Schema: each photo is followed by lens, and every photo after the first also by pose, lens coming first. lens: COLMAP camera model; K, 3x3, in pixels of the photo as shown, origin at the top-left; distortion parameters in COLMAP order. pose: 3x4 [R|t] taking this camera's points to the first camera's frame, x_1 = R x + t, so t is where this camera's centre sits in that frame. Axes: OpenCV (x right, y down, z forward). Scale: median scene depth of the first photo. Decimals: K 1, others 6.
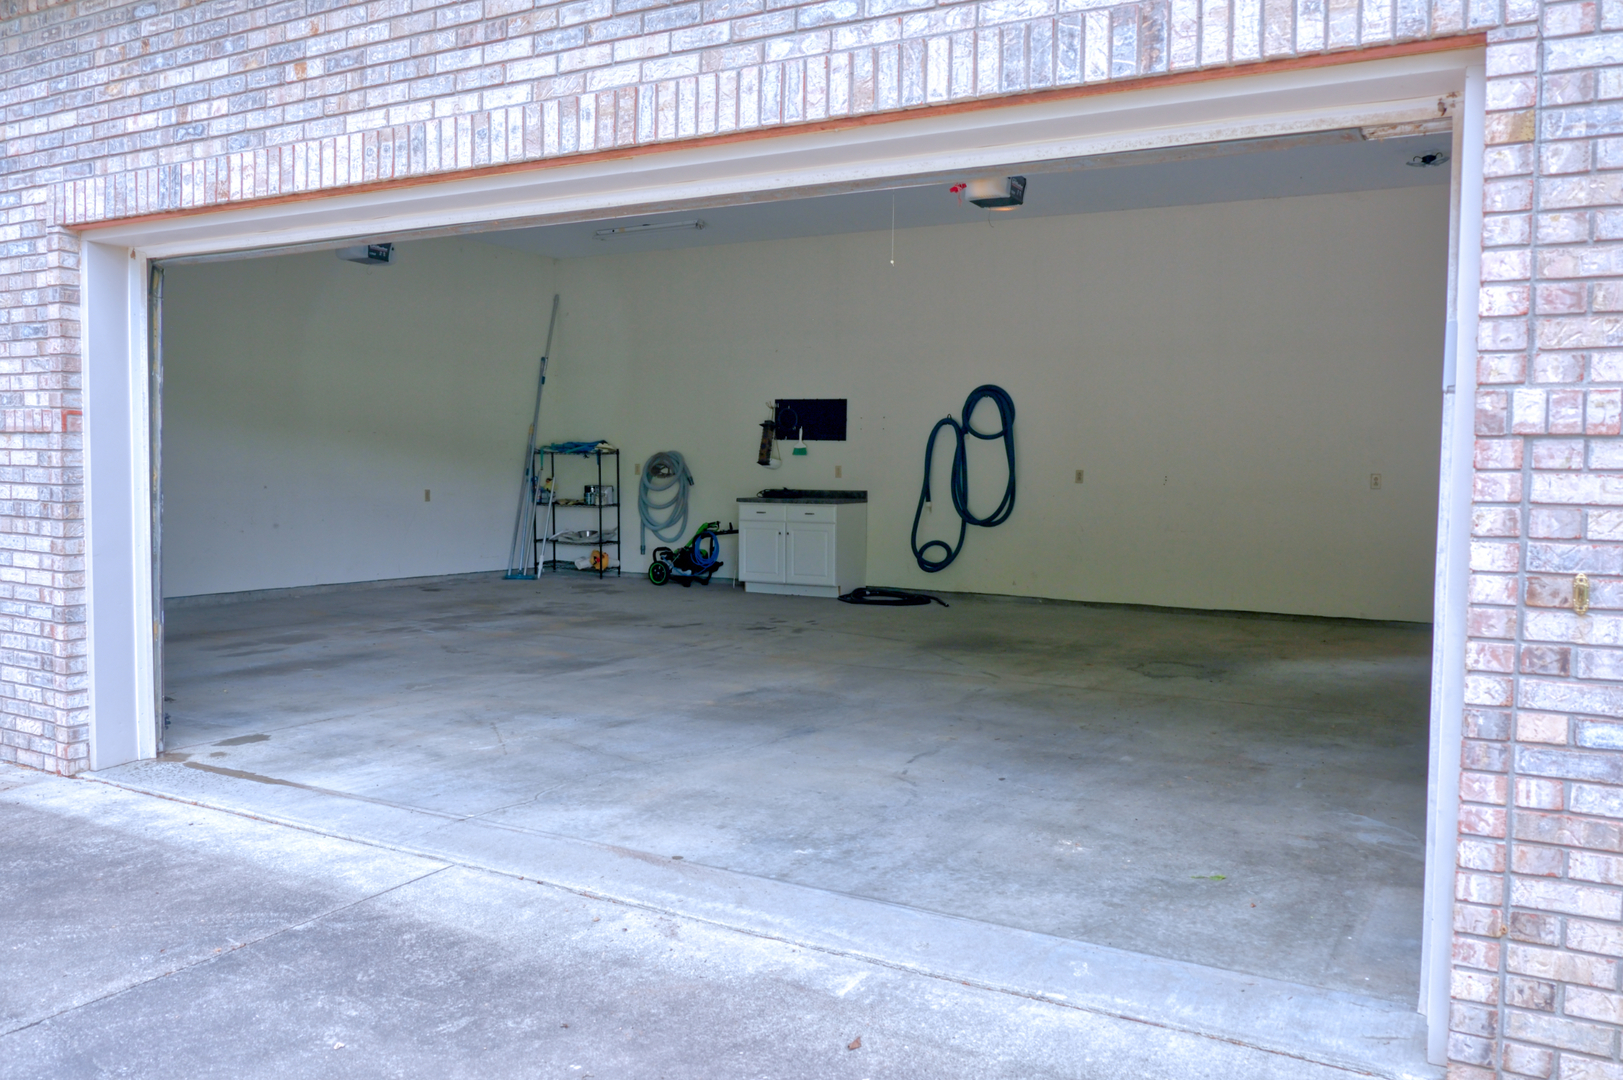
lens RADIAL K [[1283.7, 0, 817.5], [0, 1283.7, 539.6], [0, 0, 1]] dist [-0.041813, 0.034328]
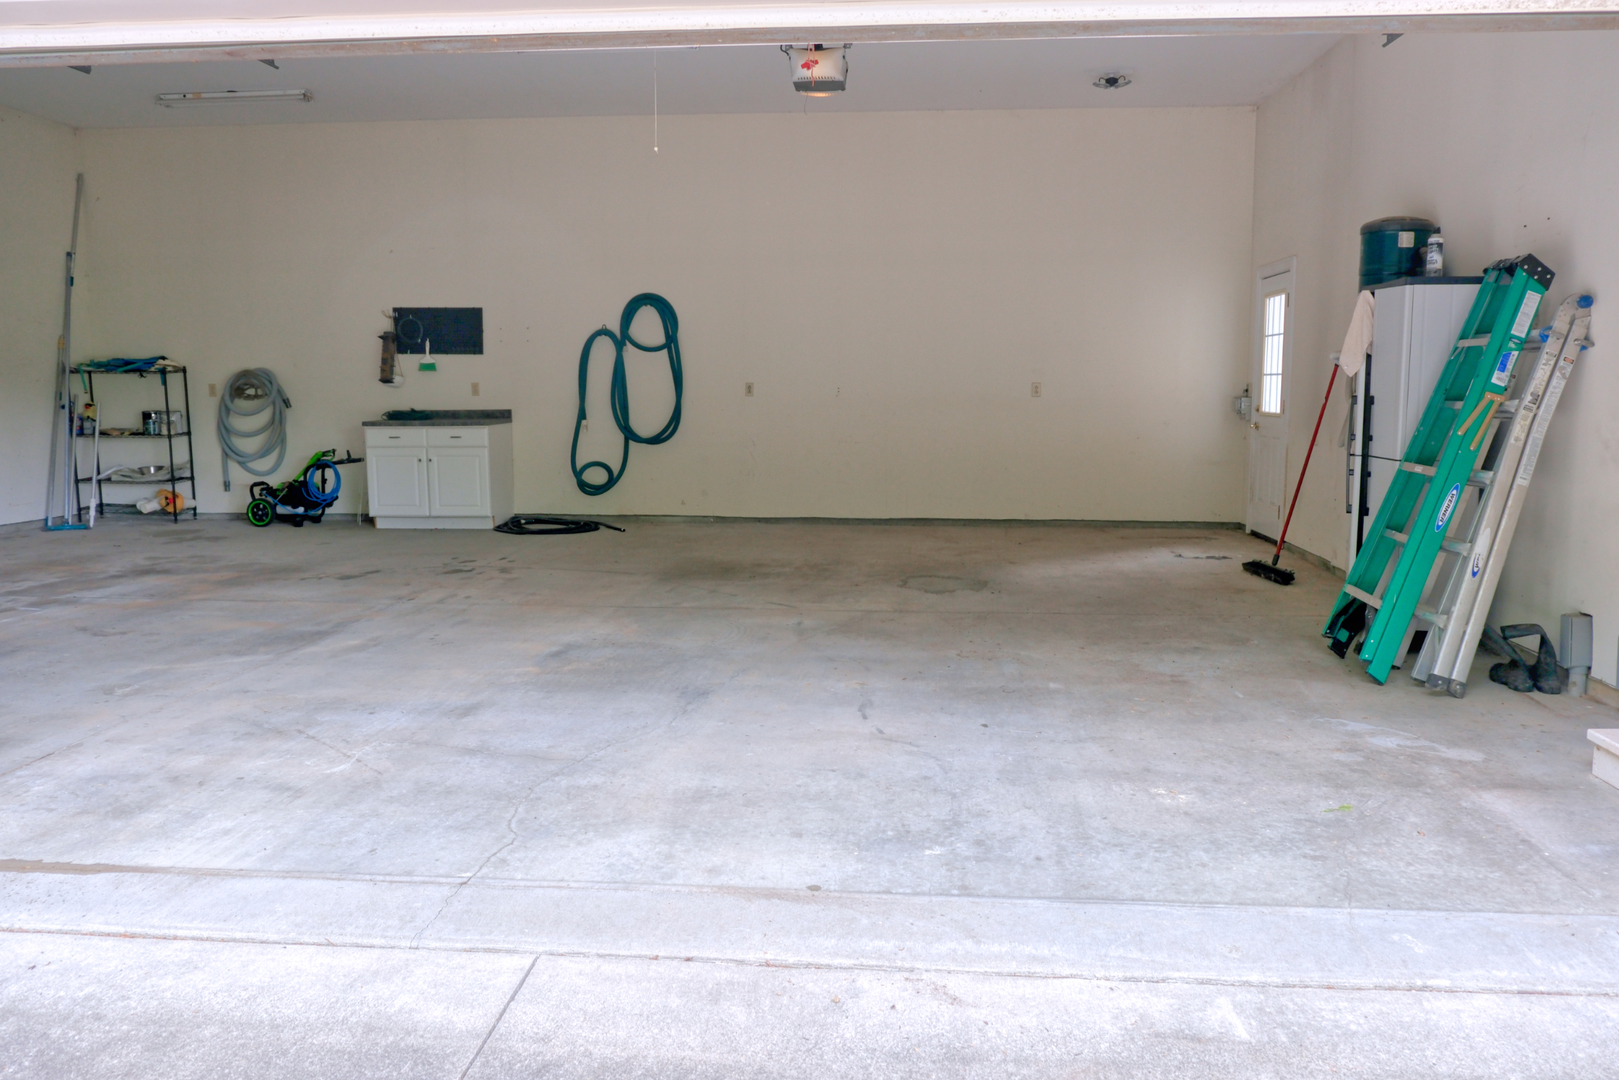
lens RADIAL K [[1255.1, 0, 850.2], [0, 1255.1, 540.5], [0, 0, 1]] dist [-0.047784, 0.037651]
pose [[0.906985, -0.065857, 0.415981, -0.246557], [0.035793, 0.996178, 0.079672, -0.015505], [-0.419638, -0.057372, 0.905876, 0.190840]]
